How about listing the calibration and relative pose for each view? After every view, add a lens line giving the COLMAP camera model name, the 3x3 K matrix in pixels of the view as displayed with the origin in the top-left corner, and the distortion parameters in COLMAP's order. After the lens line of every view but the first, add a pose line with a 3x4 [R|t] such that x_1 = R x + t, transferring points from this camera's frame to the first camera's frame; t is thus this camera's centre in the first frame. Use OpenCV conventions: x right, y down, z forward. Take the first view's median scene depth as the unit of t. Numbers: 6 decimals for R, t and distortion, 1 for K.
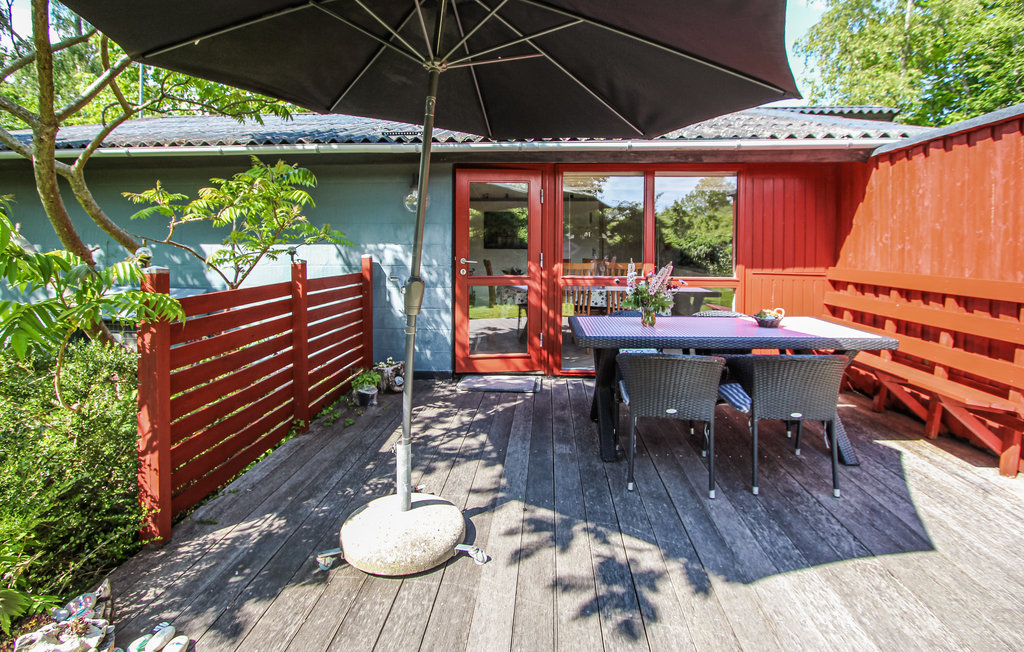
lens RADIAL K [[508.7, 0, 510.4], [0, 508.7, 252.0], [0, 0, 1]] dist [-0.021215, 0.000150]
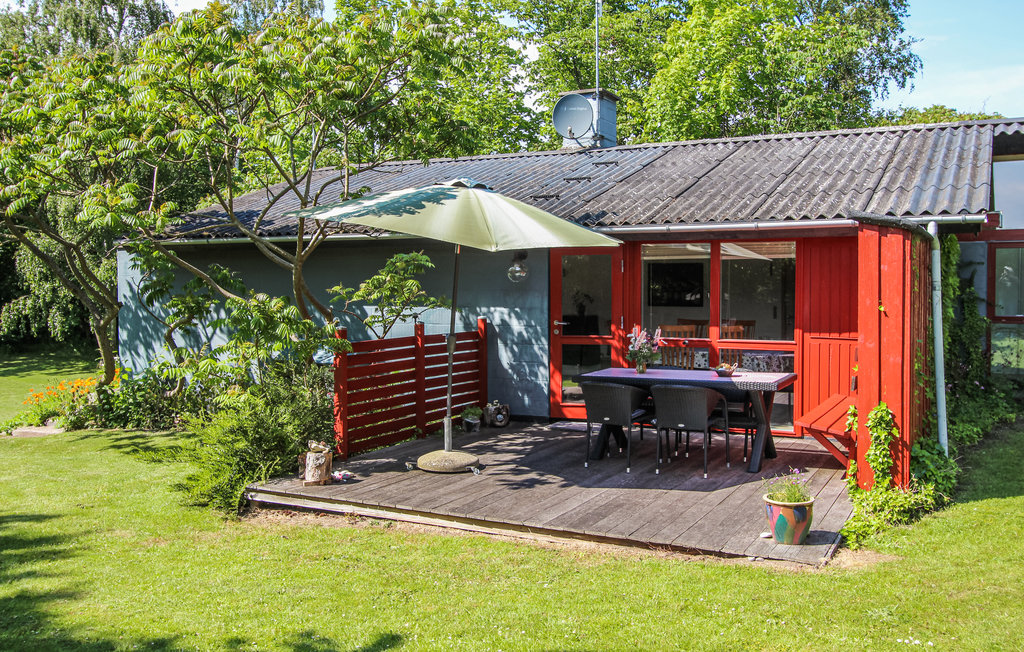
lens RADIAL K [[936.8, 0, 512.0], [0, 936.8, 326.0], [0, 0, 1]] dist [-0.000449, -0.000166]
pose [[0.920507, 0.014087, -0.390472, 0.853336], [-0.001040, 0.999435, 0.033604, -0.060660], [0.390725, -0.030527, 0.920001, -1.338053]]
